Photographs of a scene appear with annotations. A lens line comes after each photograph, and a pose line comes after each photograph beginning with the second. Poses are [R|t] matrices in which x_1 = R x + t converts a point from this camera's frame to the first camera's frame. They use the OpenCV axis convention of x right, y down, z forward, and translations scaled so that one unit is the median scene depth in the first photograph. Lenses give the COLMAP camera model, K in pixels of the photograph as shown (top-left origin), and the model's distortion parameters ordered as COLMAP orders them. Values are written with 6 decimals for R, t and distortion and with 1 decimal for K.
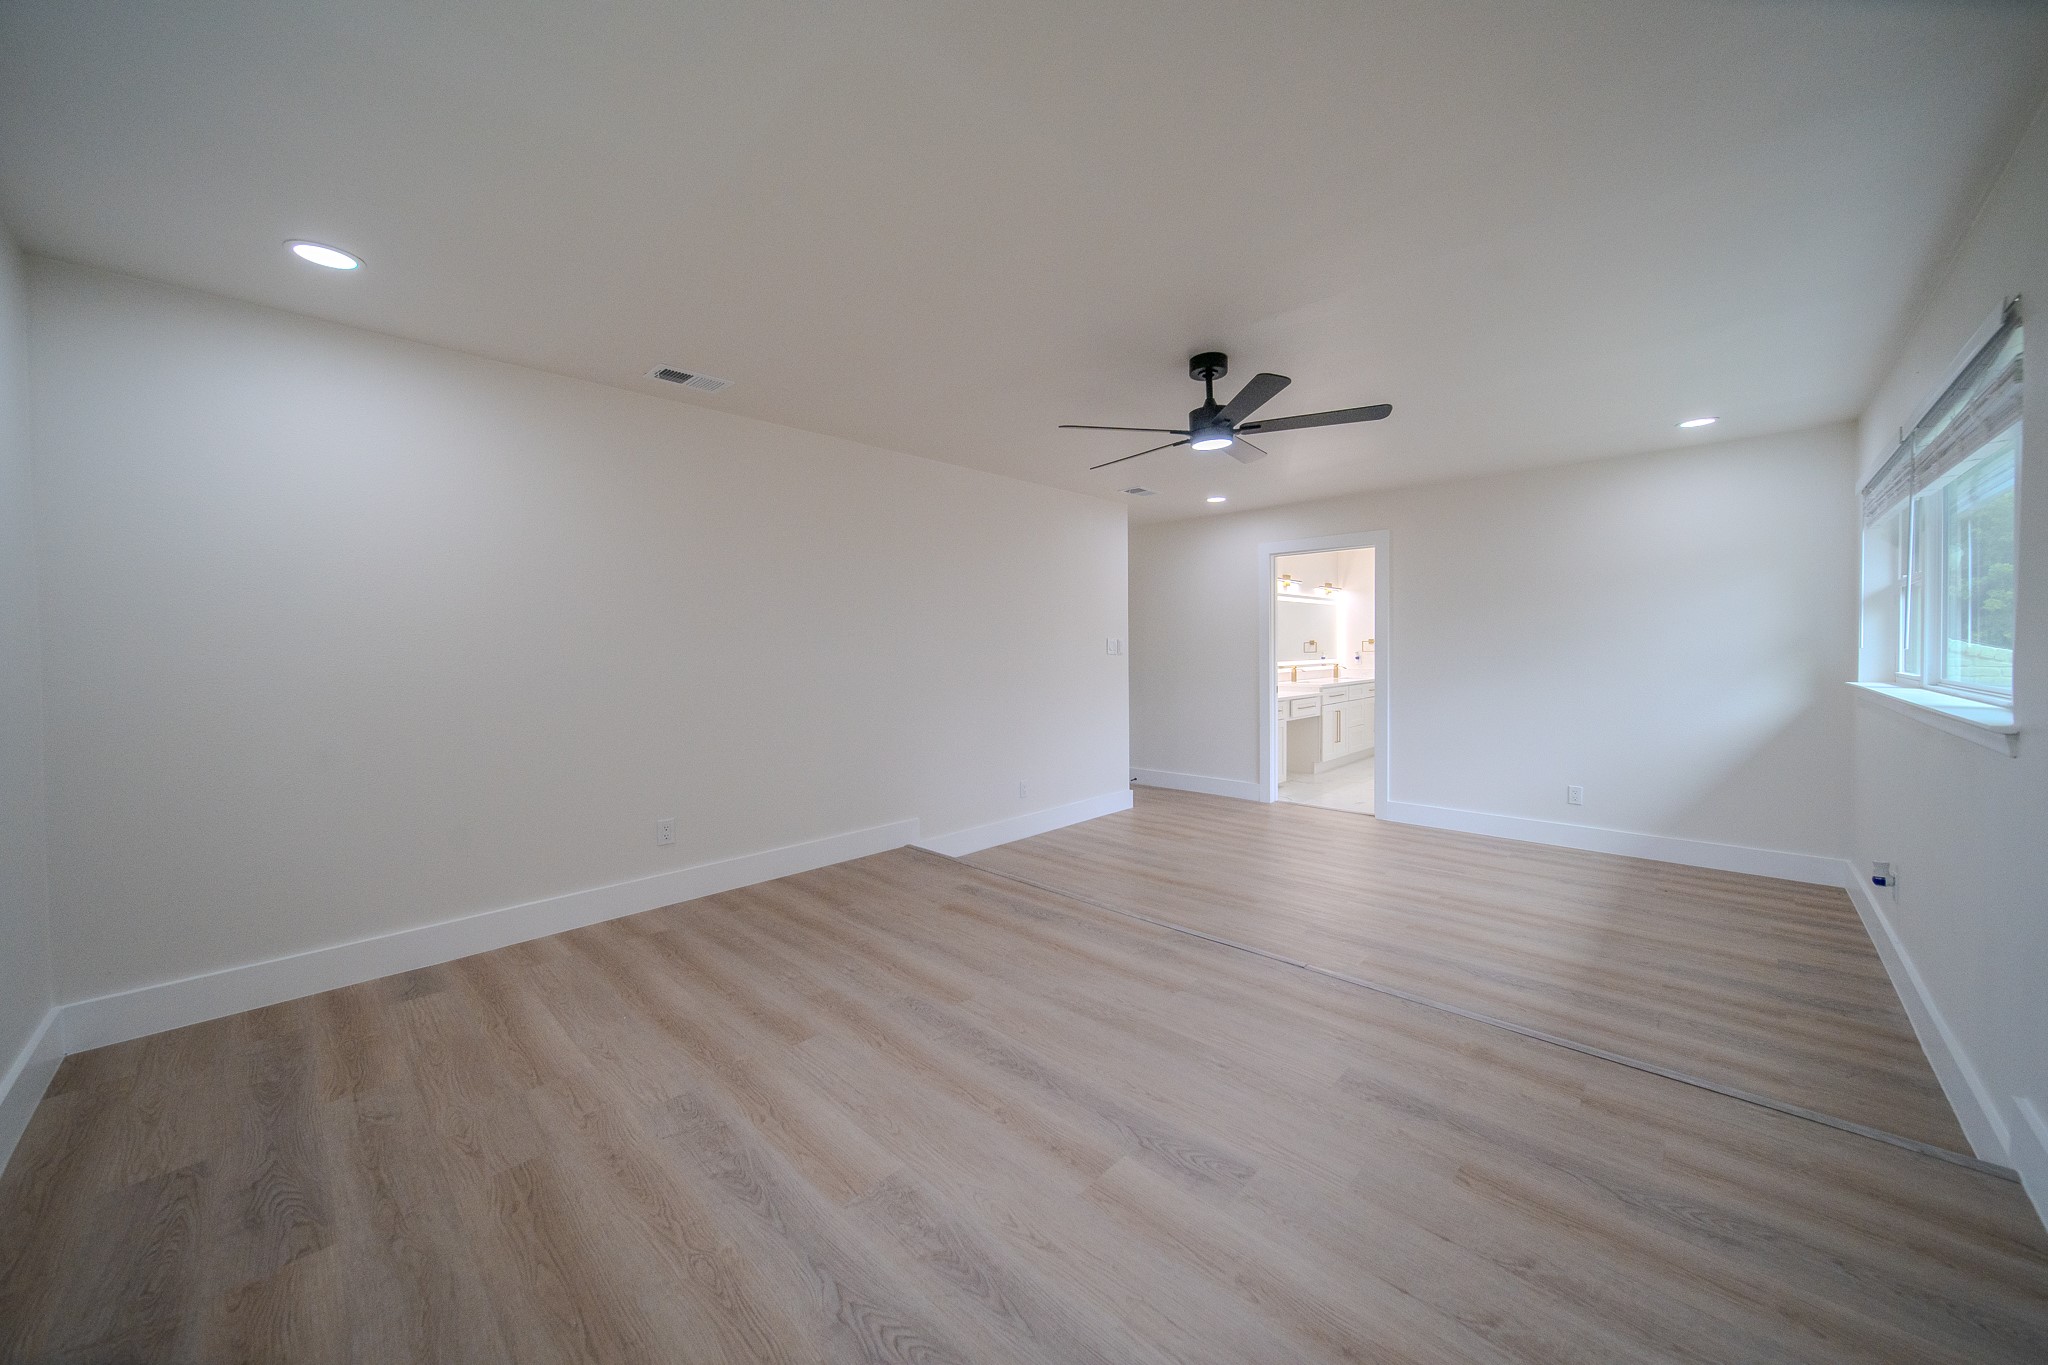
lens RADIAL K [[730.0, 0, 1025.4], [0, 730.0, 664.2], [0, 0, 1]] dist [-0.001272, 0.000117]
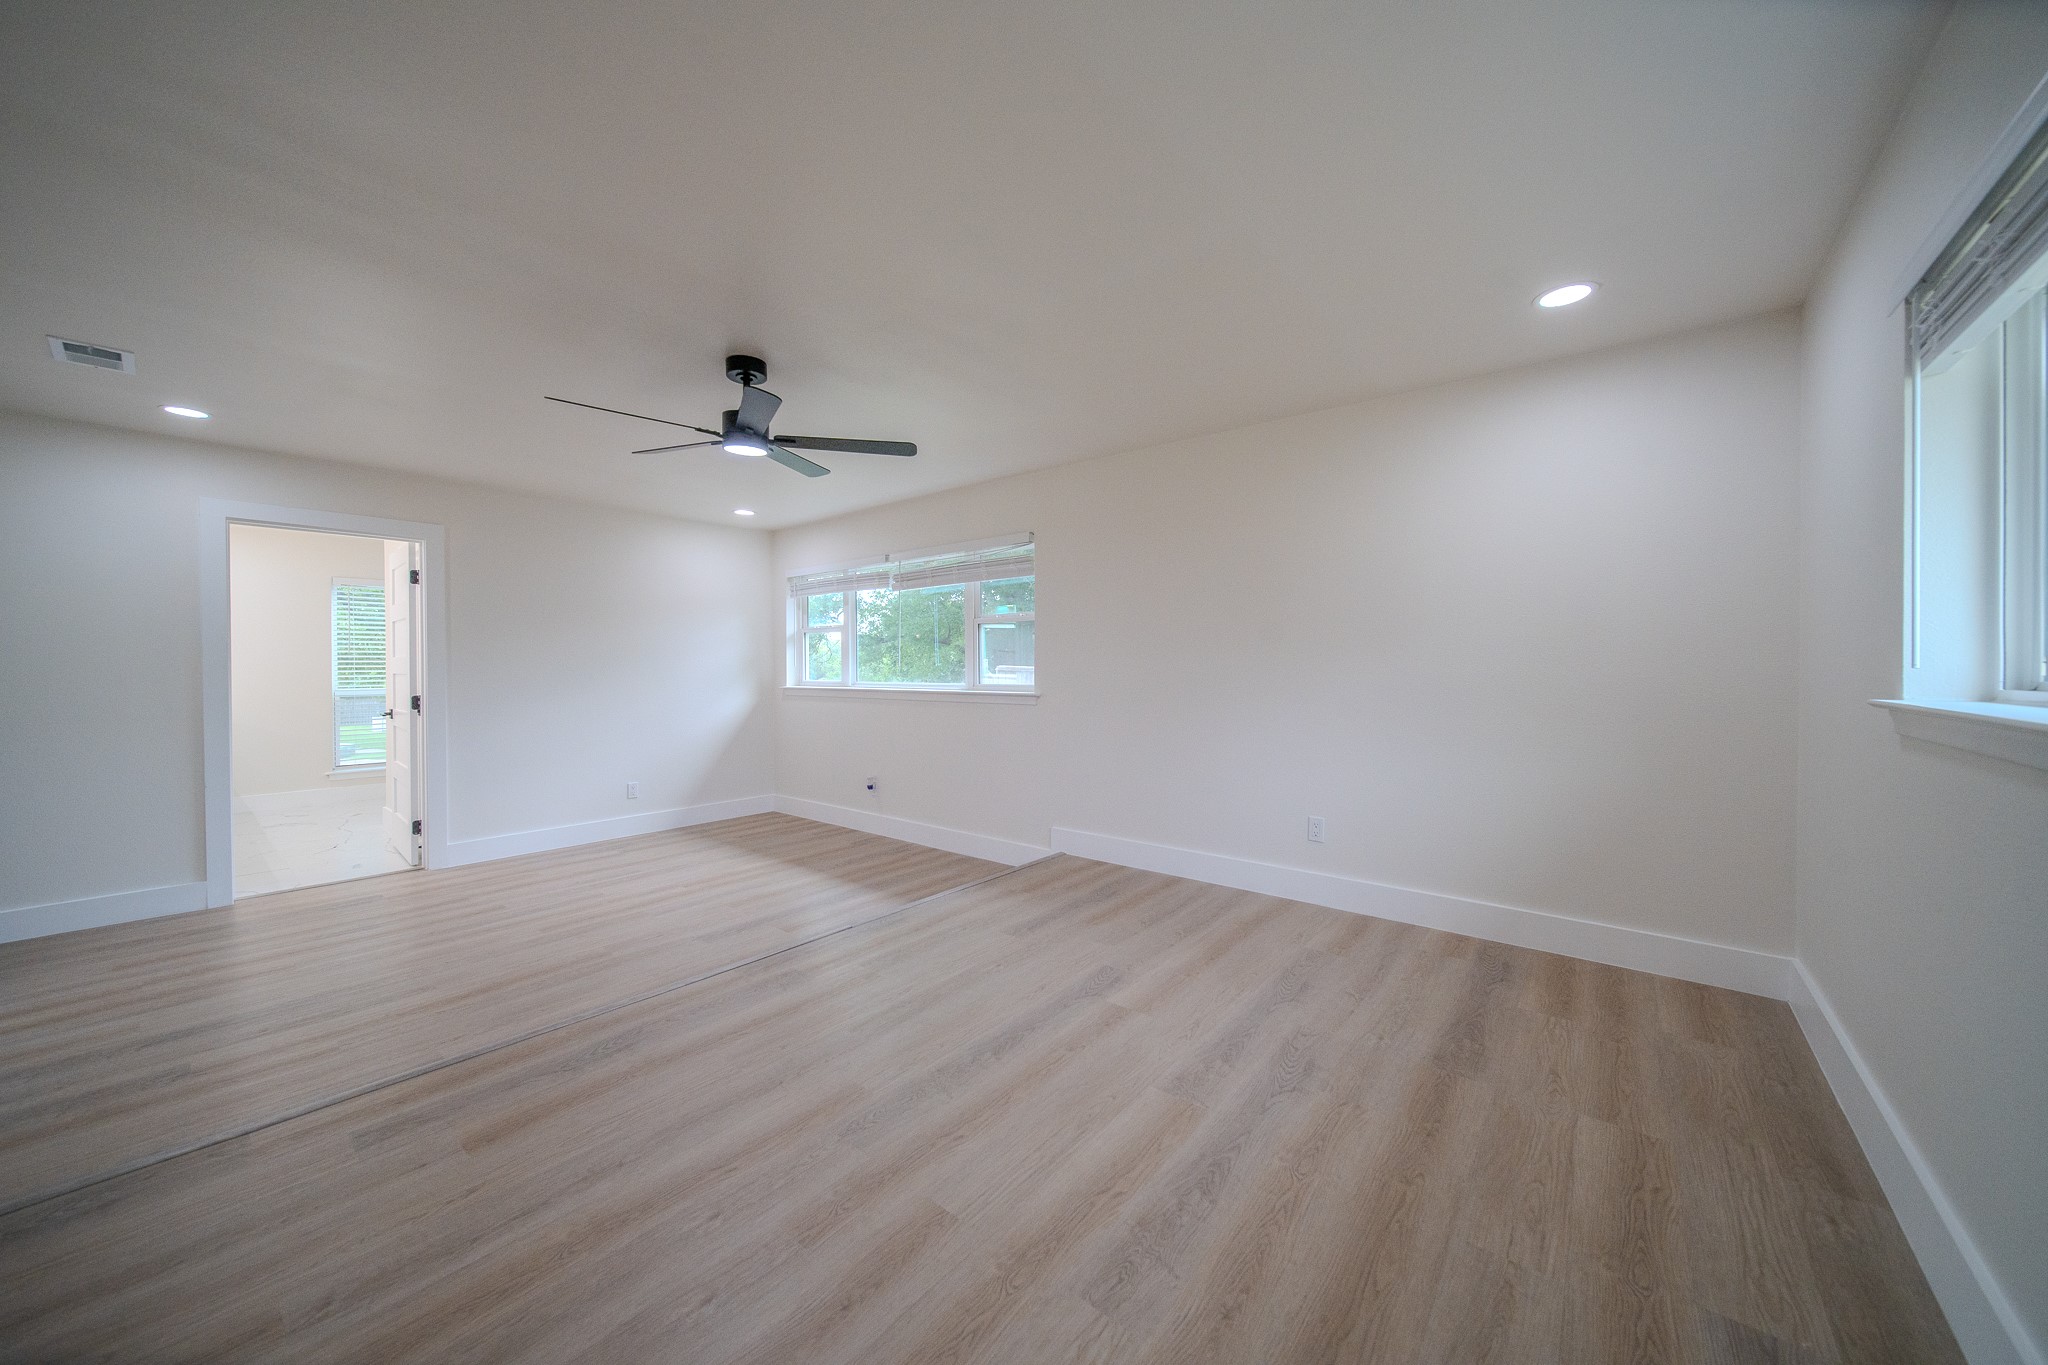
lens RADIAL K [[730.0, 0, 1025.1], [0, 730.0, 672.4], [0, 0, 1]] dist [-0.001272, 0.000117]
pose [[-0.089340, 0.000152, 0.996001, -1.079083], [0.023390, 0.999725, 0.001945, 0.002013], [-0.995726, 0.023471, -0.089319, 1.045709]]
